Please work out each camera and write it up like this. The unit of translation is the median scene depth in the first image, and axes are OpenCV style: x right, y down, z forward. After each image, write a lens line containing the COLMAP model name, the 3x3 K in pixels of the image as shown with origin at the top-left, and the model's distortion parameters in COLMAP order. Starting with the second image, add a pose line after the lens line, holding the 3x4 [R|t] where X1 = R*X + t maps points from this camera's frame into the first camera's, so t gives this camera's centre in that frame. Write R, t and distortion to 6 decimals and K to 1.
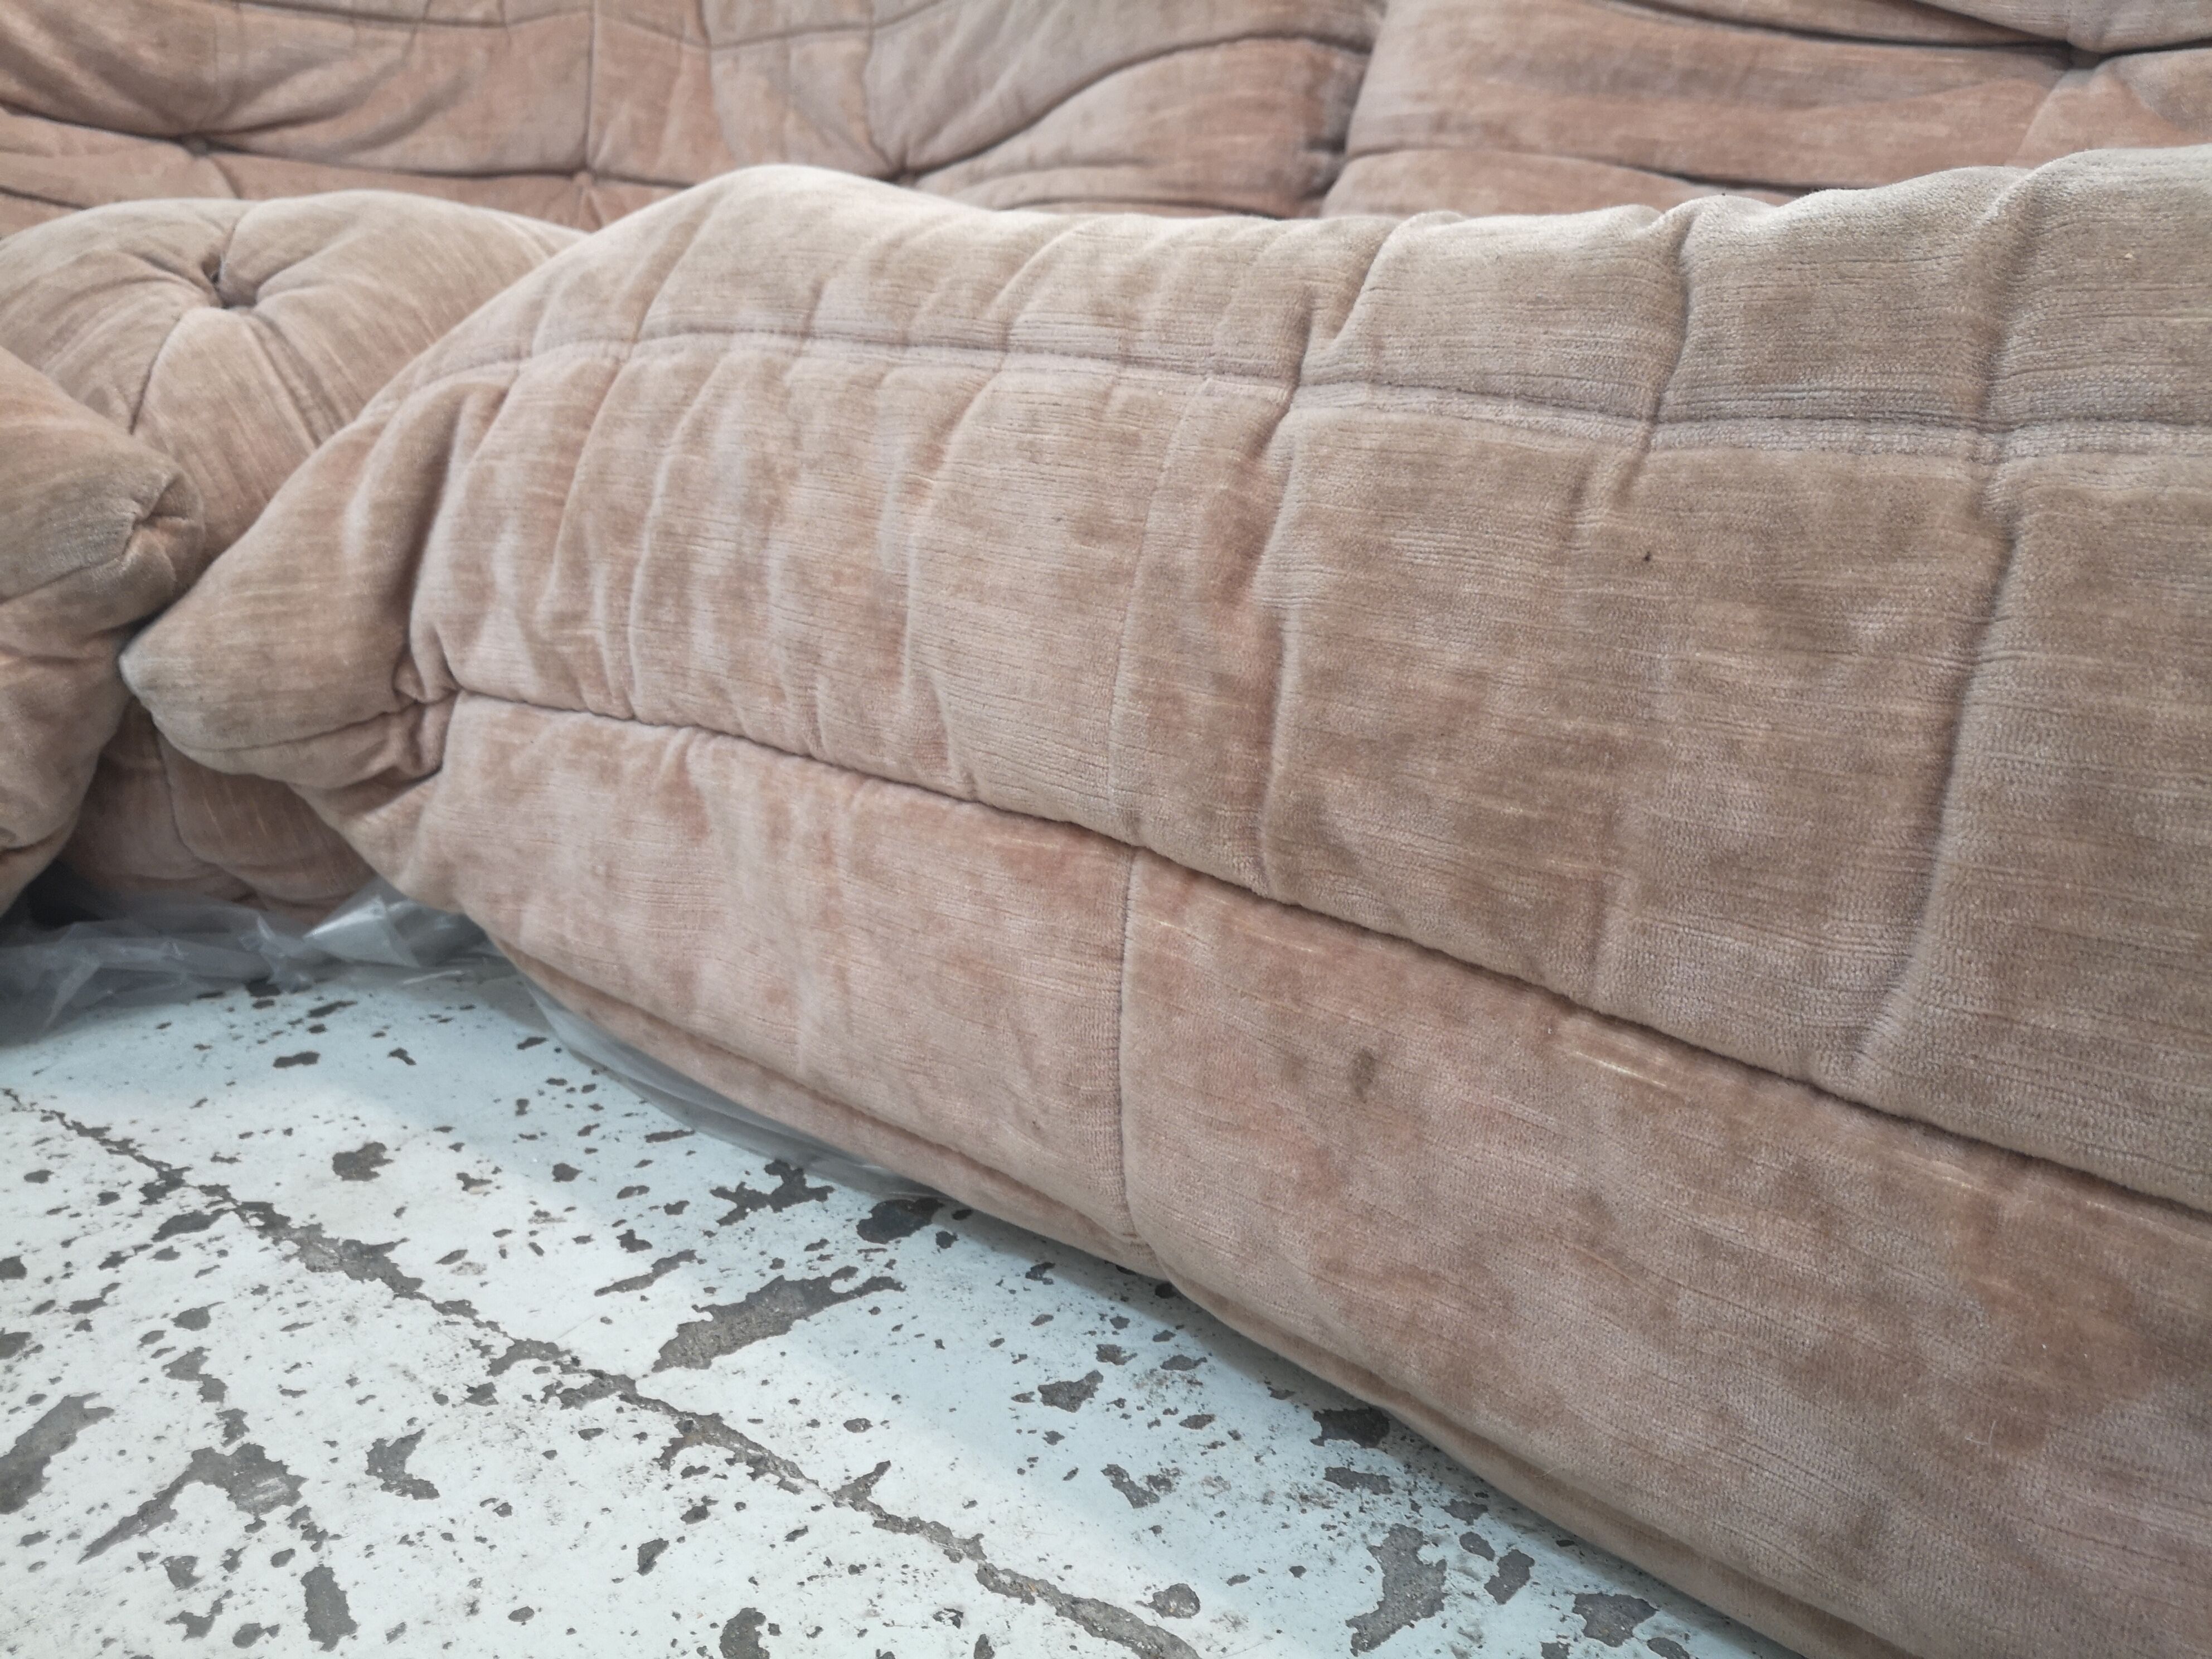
lens RADIAL K [[1761.4, 0, 1106.0], [0, 1761.4, 829.5], [0, 0, 1]] dist [0.007187, -0.011135]
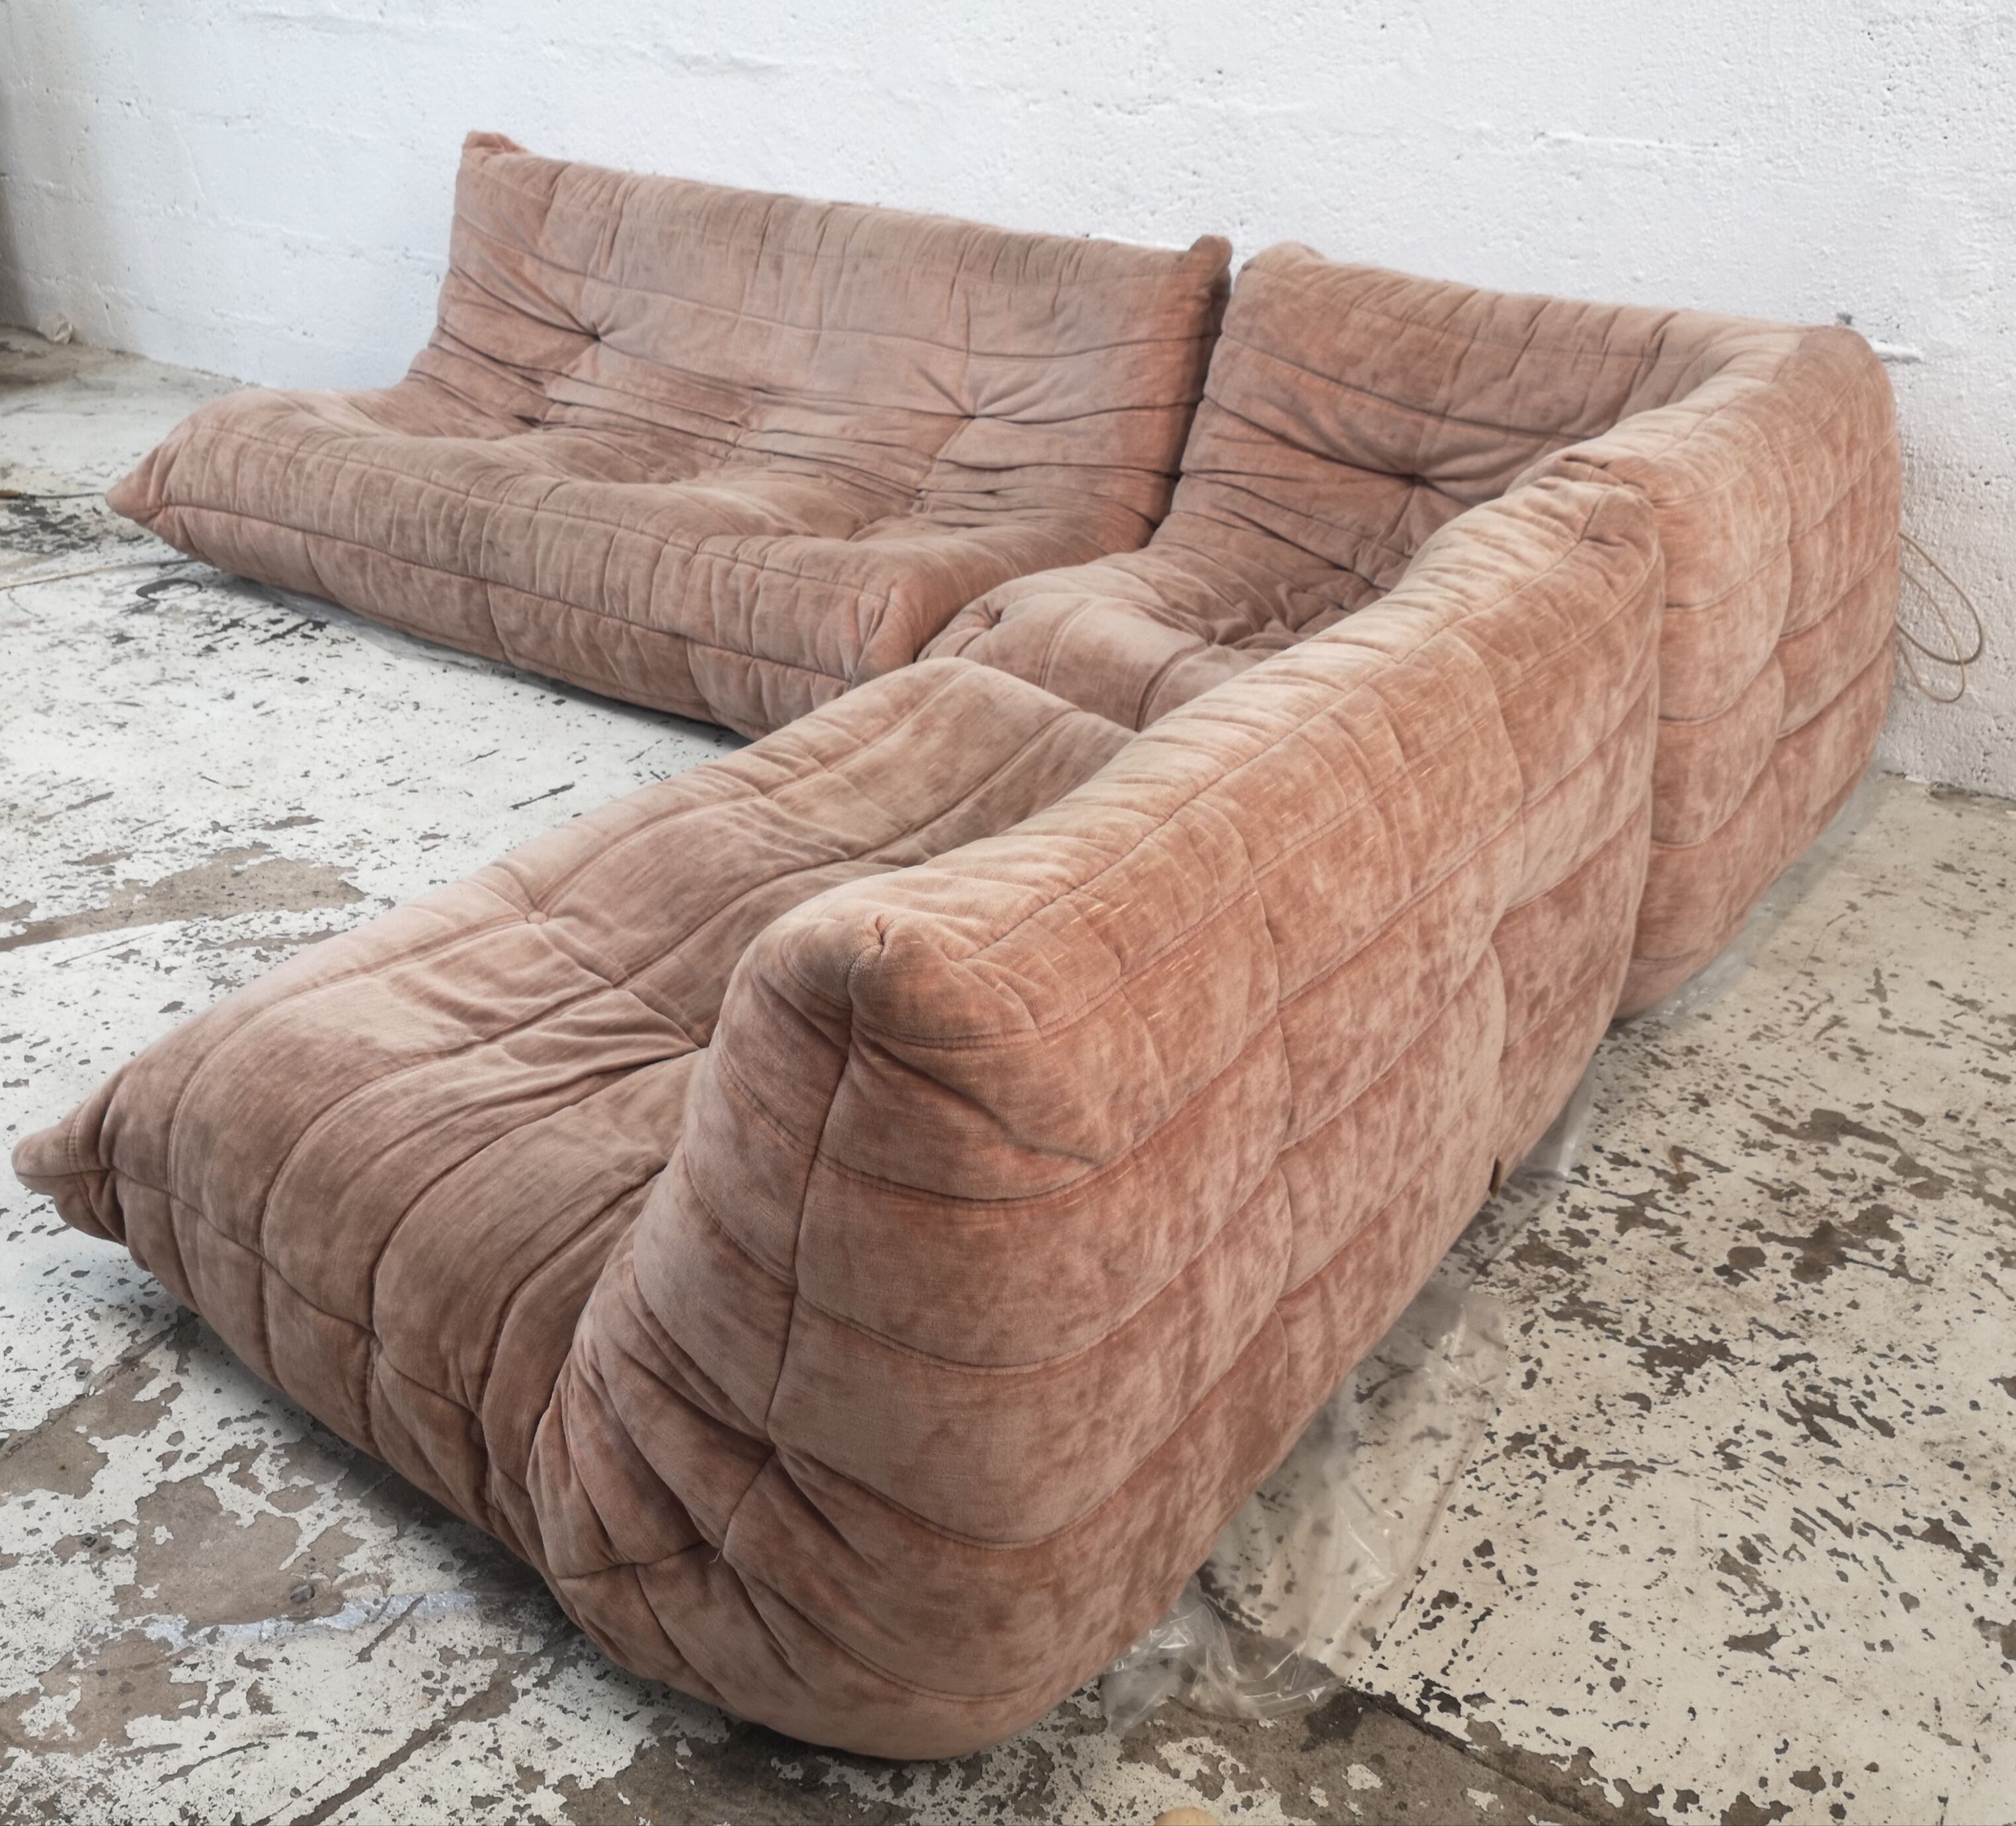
lens RADIAL K [[2112.9, 0, 926.6], [0, 2112.9, 842.7], [0, 0, 1]] dist [0.101874, -0.152199]
pose [[0.080244, 0.445400, -0.891728, 3.386101], [-0.327509, 0.856726, 0.398446, -1.617002], [0.941434, 0.260077, 0.214620, 0.228393]]
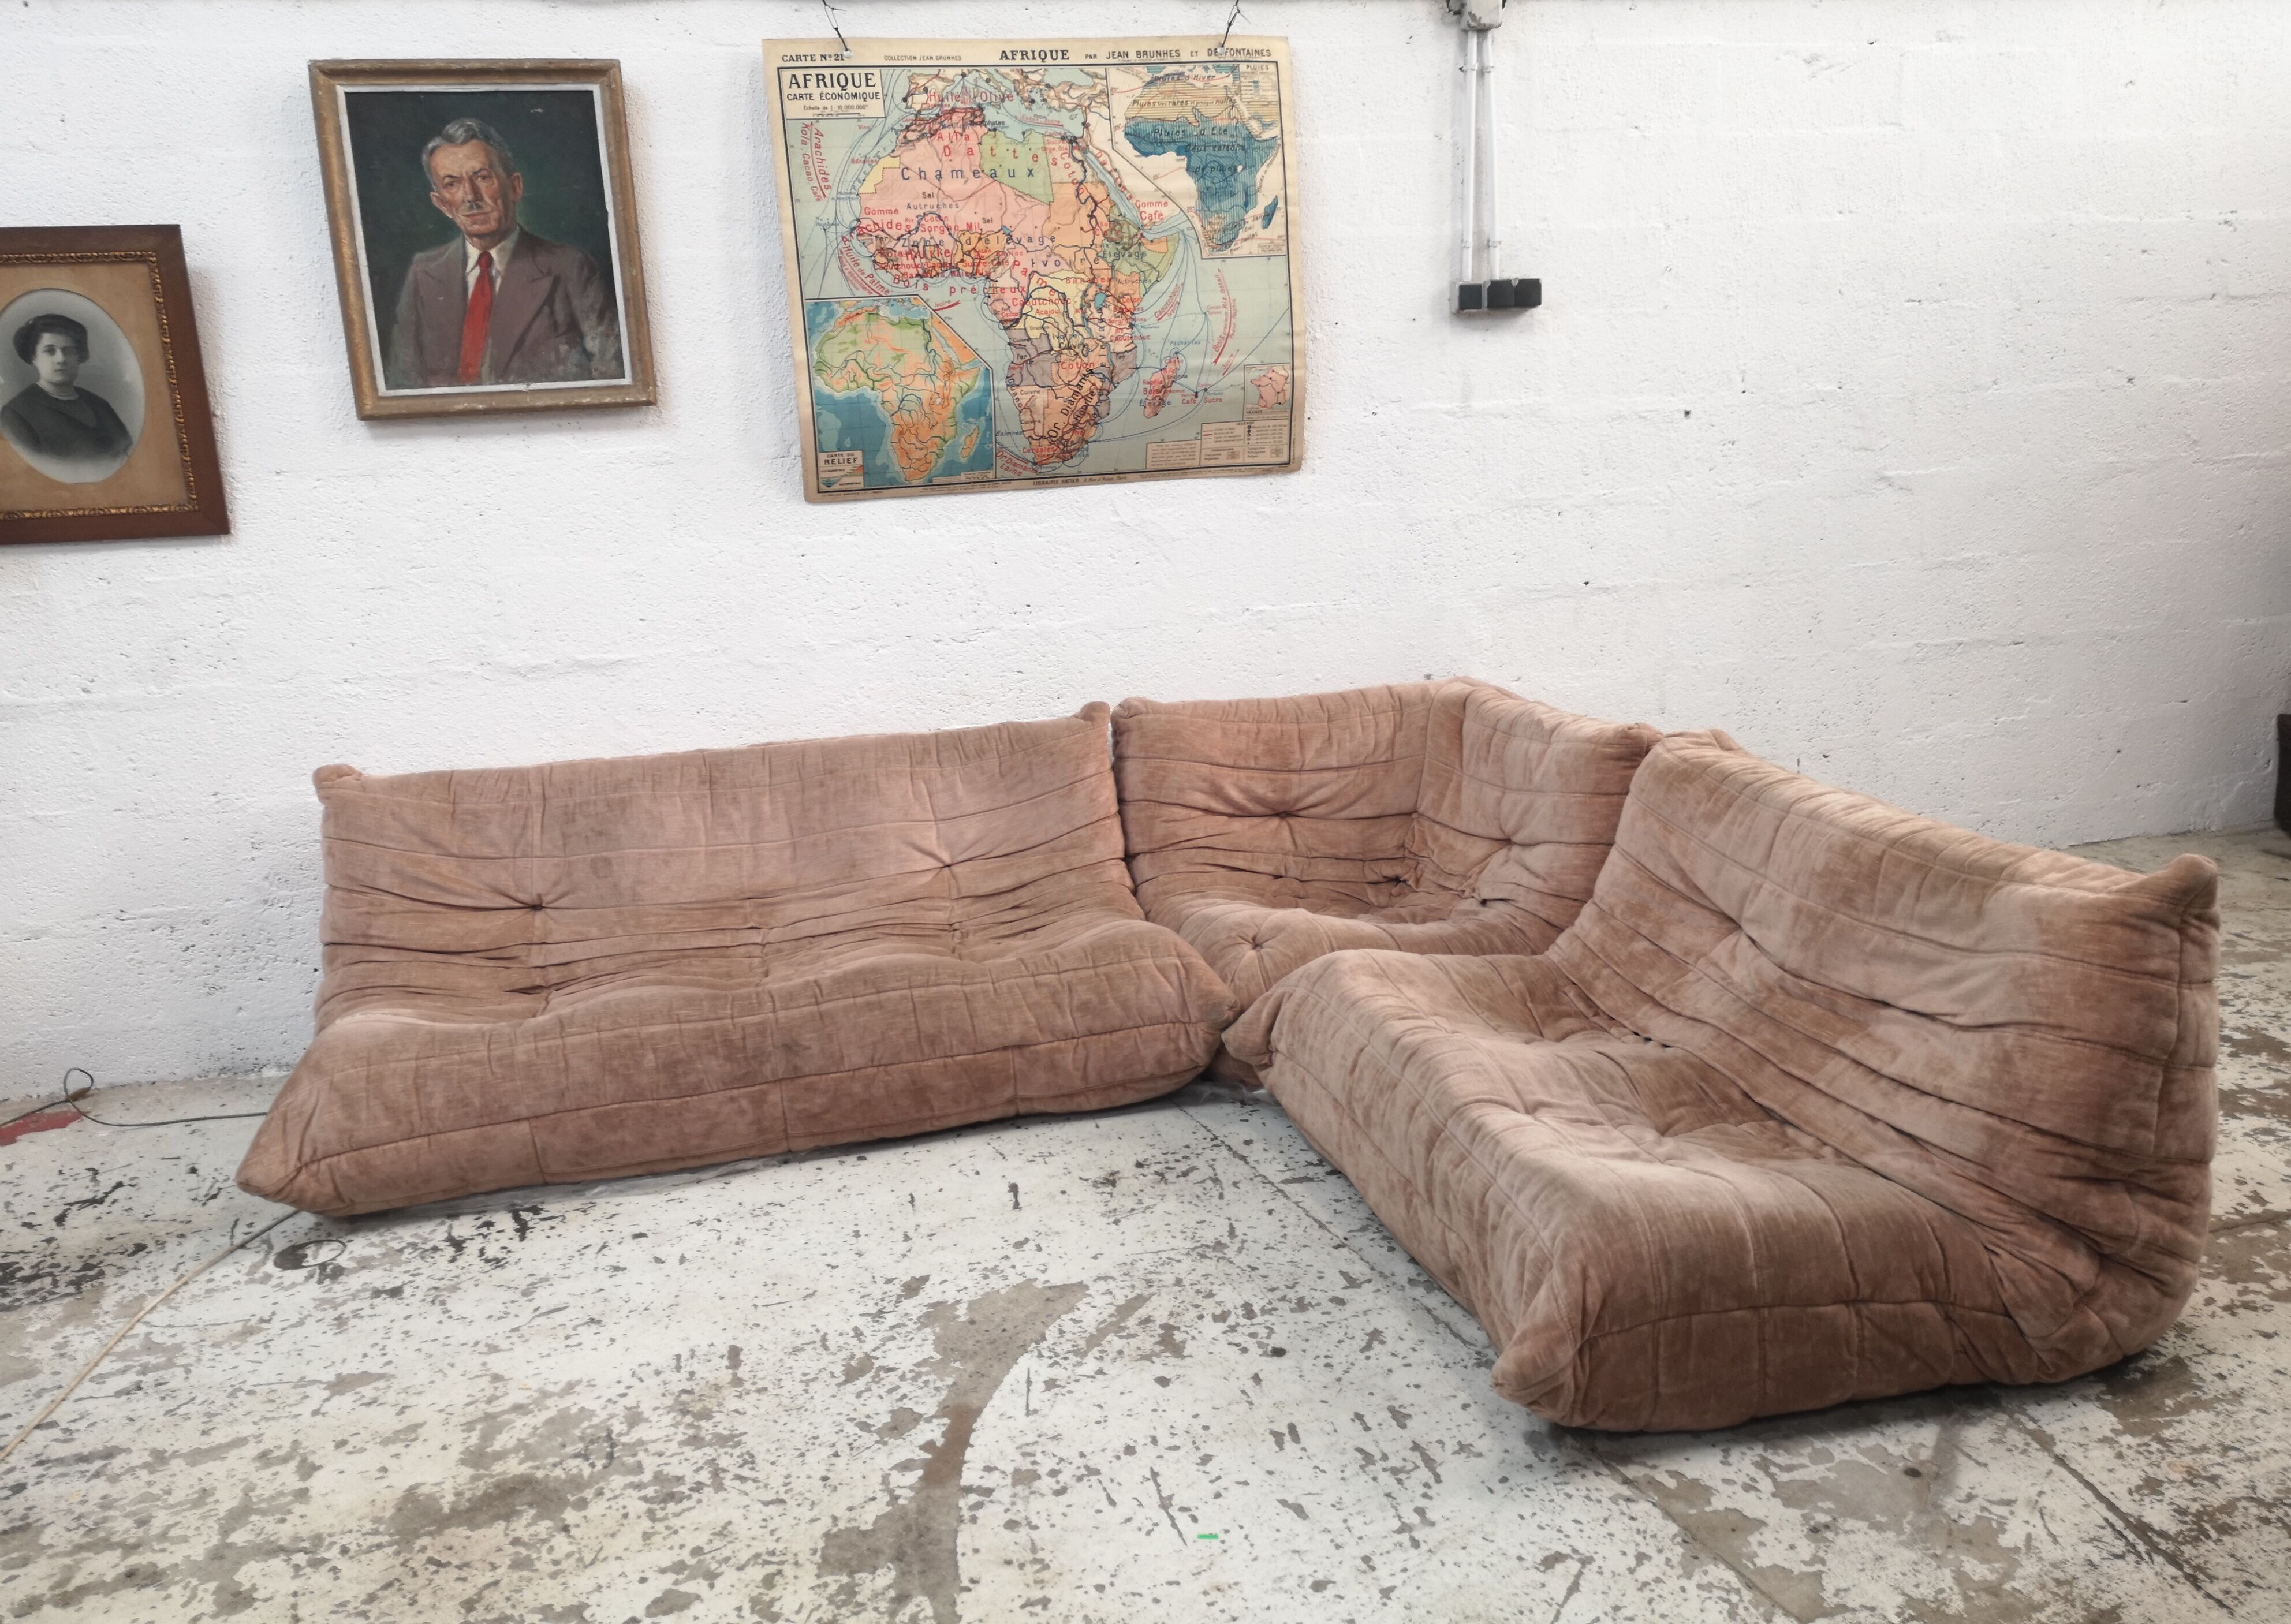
lens RADIAL K [[1832.7, 0, 1144.2], [0, 1832.7, 762.7], [0, 0, 1]] dist [0.095121, -0.119030]
pose [[0.824140, 0.077426, -0.561069, 2.118901], [-0.140311, 0.987644, -0.069807, -0.456509], [0.548731, 0.136255, 0.824821, -3.515808]]
